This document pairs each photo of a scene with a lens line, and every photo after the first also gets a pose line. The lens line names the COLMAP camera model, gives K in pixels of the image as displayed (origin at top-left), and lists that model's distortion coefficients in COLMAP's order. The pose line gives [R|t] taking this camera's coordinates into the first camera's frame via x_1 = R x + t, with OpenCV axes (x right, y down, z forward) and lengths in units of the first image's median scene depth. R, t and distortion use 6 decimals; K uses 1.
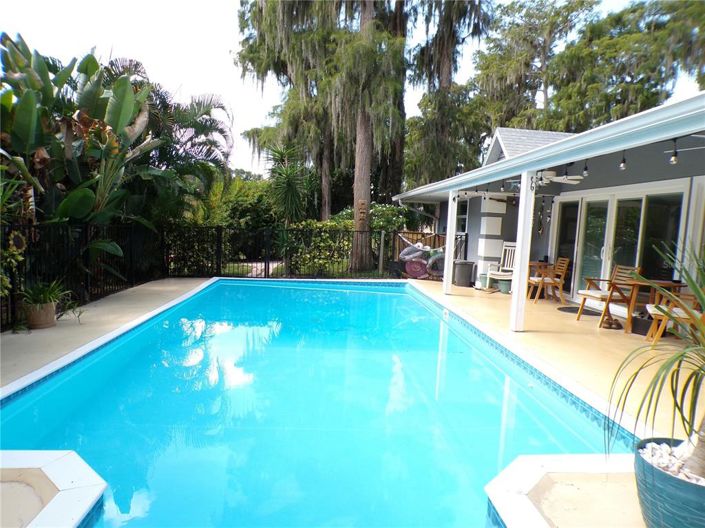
lens RADIAL K [[482.6, 0, 352.5], [0, 482.6, 264.0], [0, 0, 1]] dist [-0.037191, 0.013114]
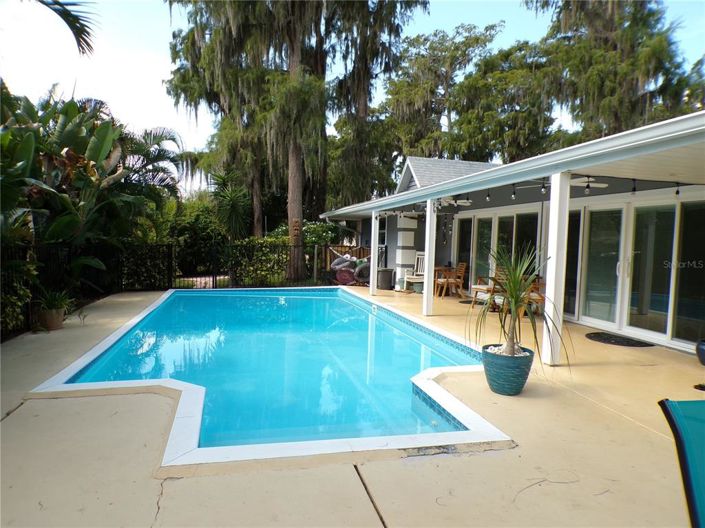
lens RADIAL K [[482.6, 0, 352.5], [0, 482.6, 264.0], [0, 0, 1]] dist [-0.037191, 0.013114]
pose [[0.985140, -0.028709, 0.169336, -0.046144], [0.033901, 0.999037, -0.027850, 0.011935], [-0.168373, 0.033177, 0.985165, -0.152377]]
